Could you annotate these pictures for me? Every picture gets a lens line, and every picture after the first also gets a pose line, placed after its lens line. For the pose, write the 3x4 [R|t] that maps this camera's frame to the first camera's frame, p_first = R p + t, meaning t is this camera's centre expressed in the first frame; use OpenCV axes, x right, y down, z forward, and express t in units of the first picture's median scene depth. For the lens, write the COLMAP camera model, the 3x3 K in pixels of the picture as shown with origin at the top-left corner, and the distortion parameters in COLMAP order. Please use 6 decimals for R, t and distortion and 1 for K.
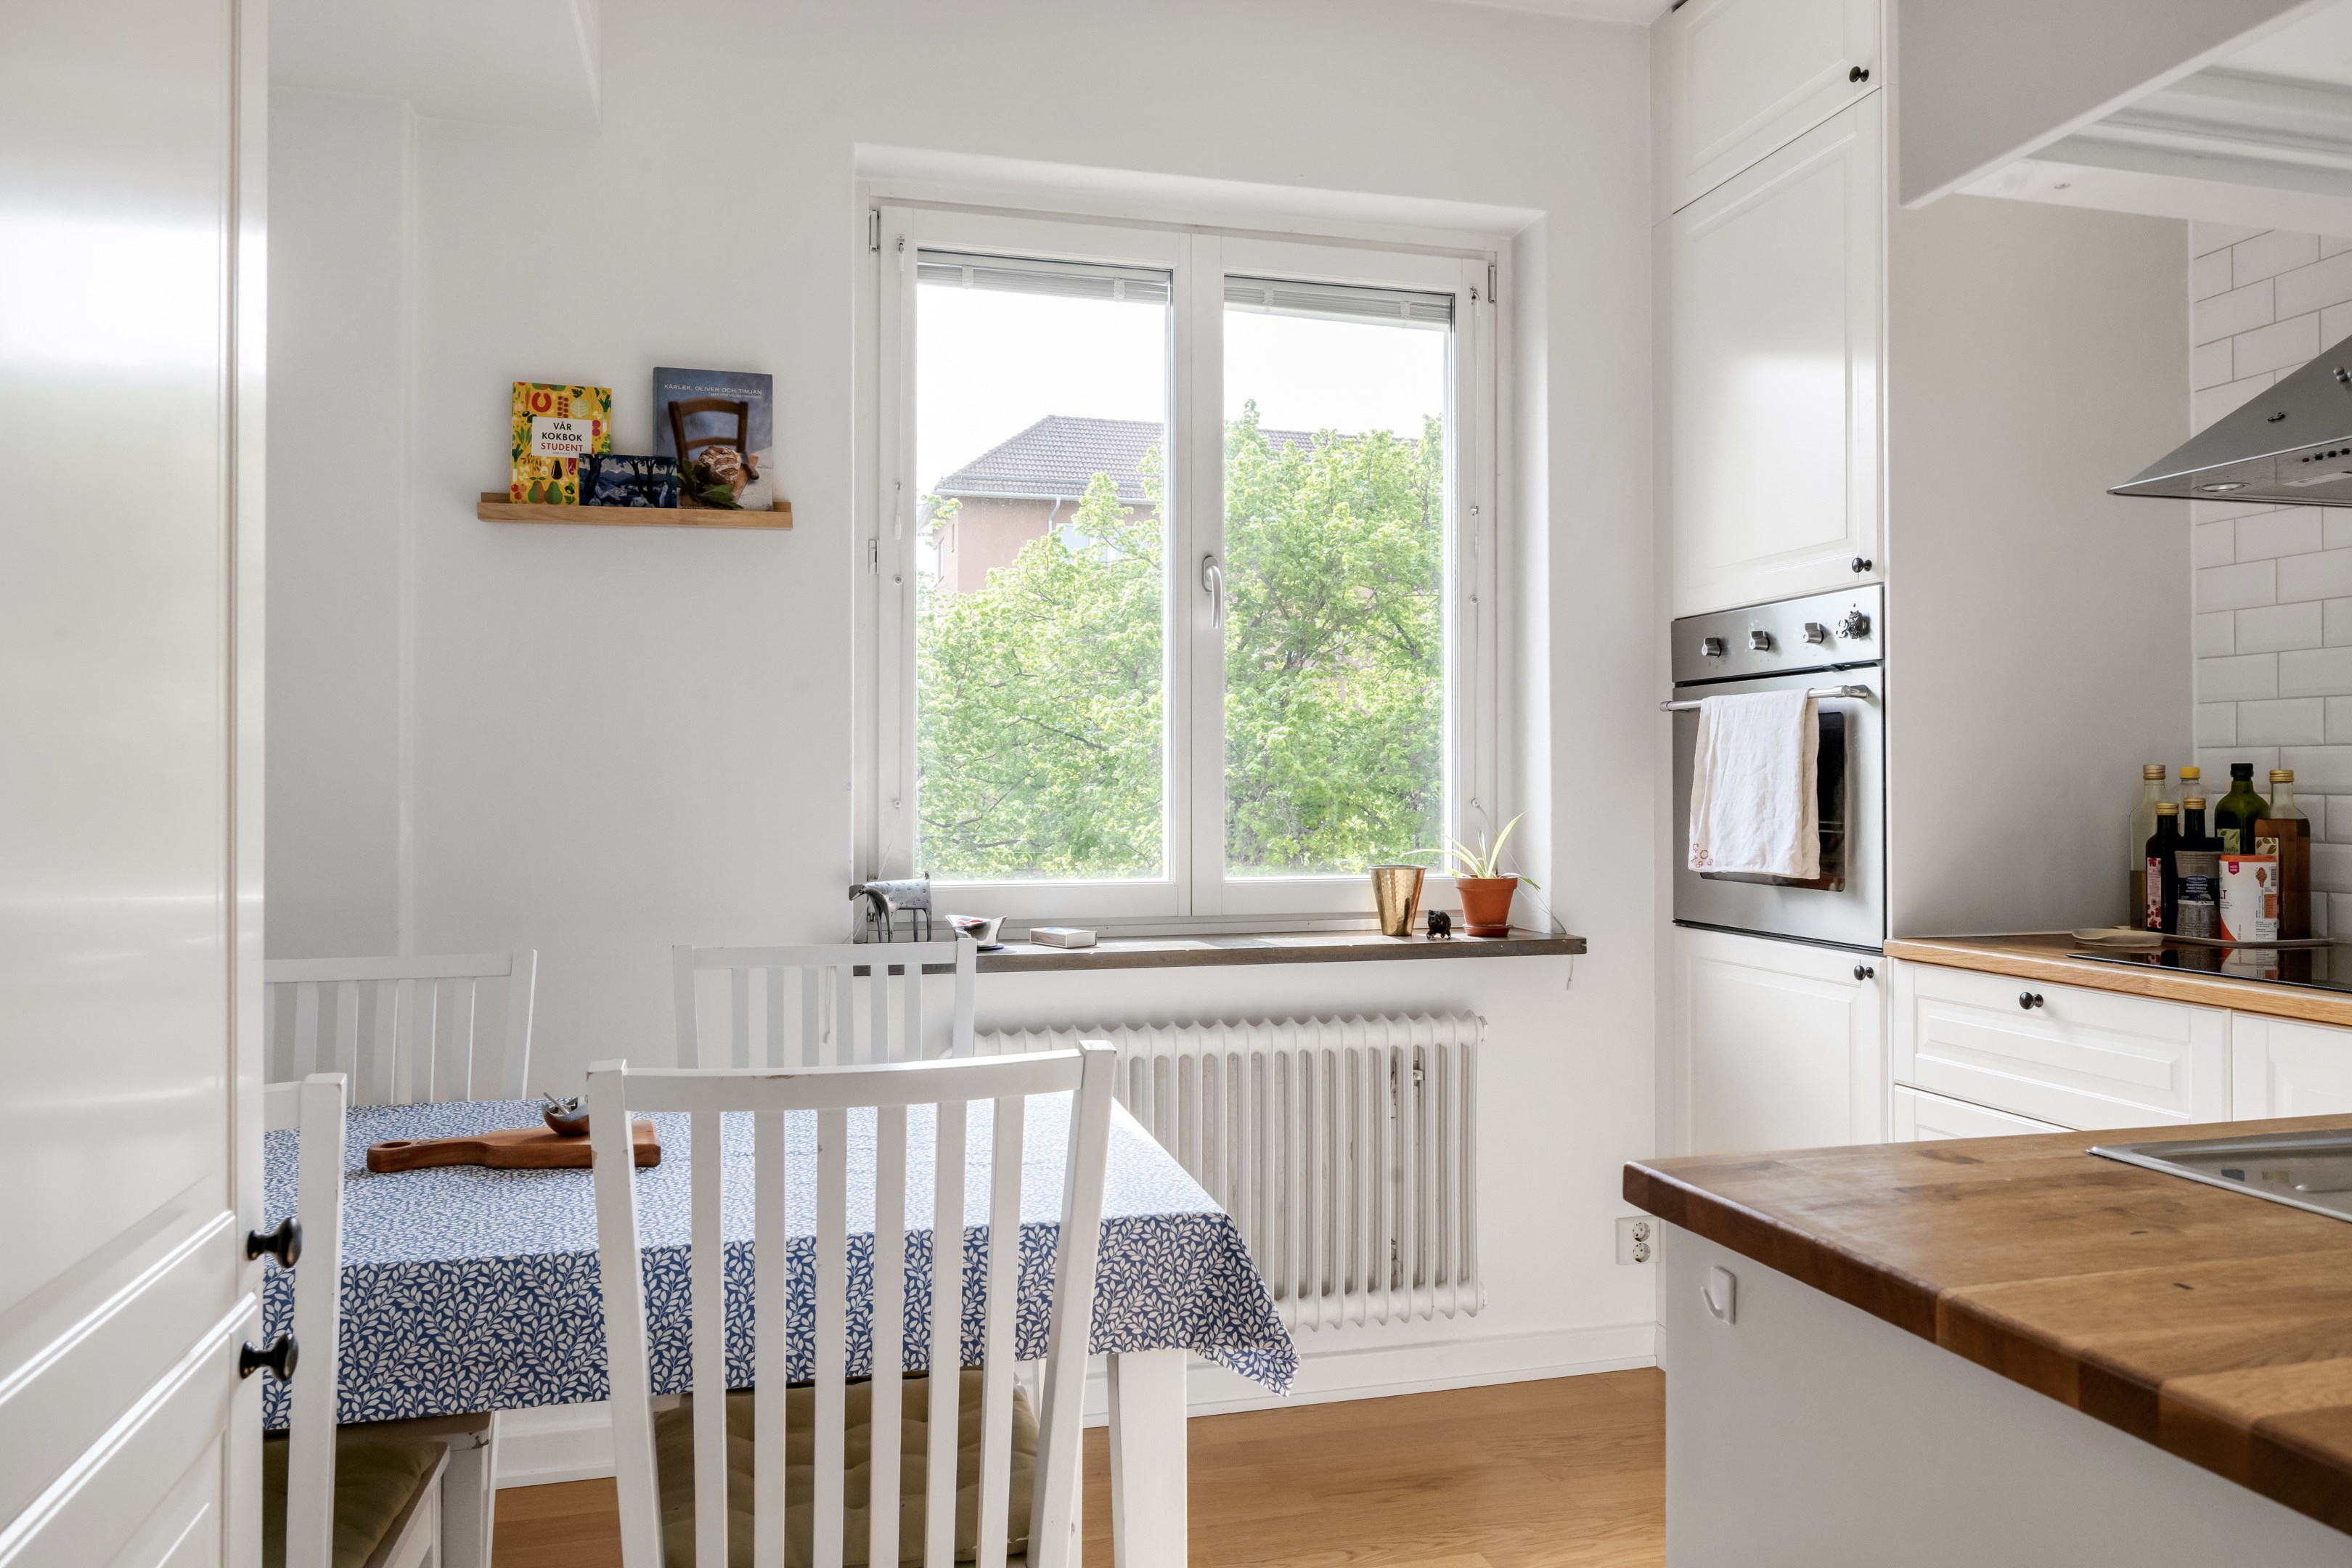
lens RADIAL K [[1617.6, 0, 1177.8], [0, 1617.6, 800.5], [0, 0, 1]] dist [-0.004784, -0.001738]
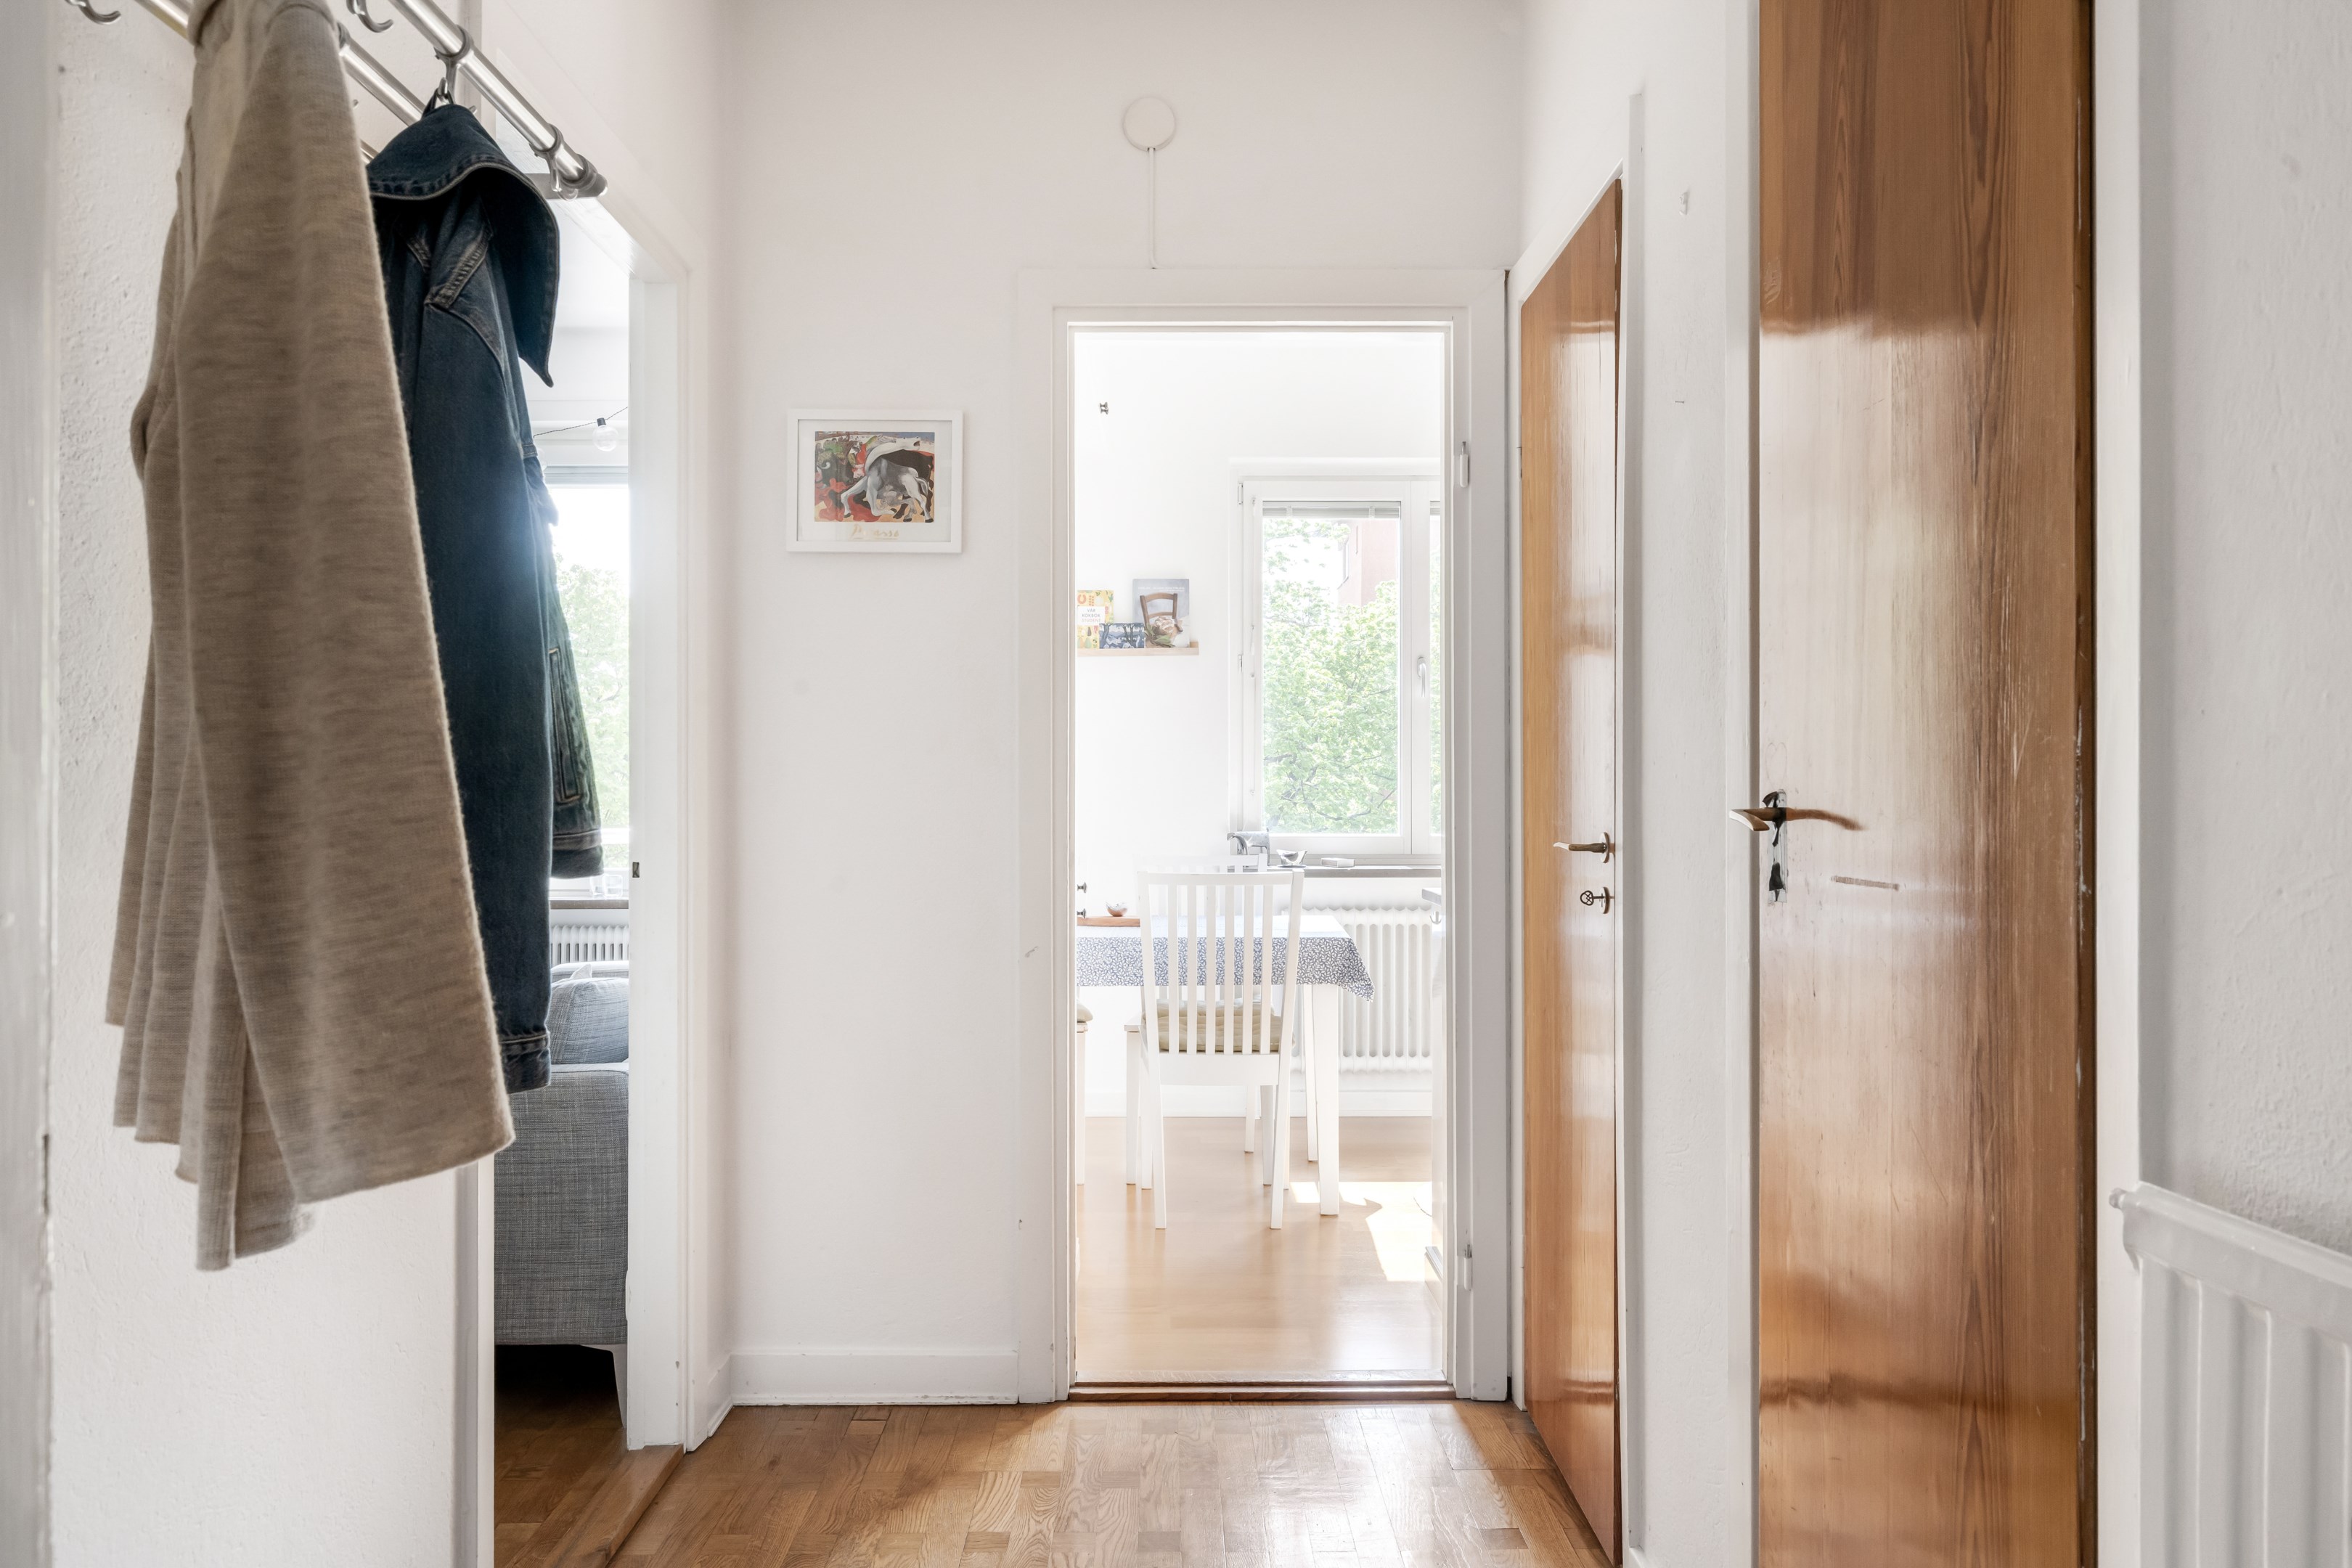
lens RADIAL K [[1690.8, 0, 1176.0], [0, 1690.8, 784.0], [0, 0, 1]] dist [-0.003793, -0.002308]
pose [[0.968411, -0.000706, -0.249359, 0.262667], [-0.001007, 0.999977, -0.006743, 0.006626], [0.249357, 0.006782, 0.968388, -1.059606]]
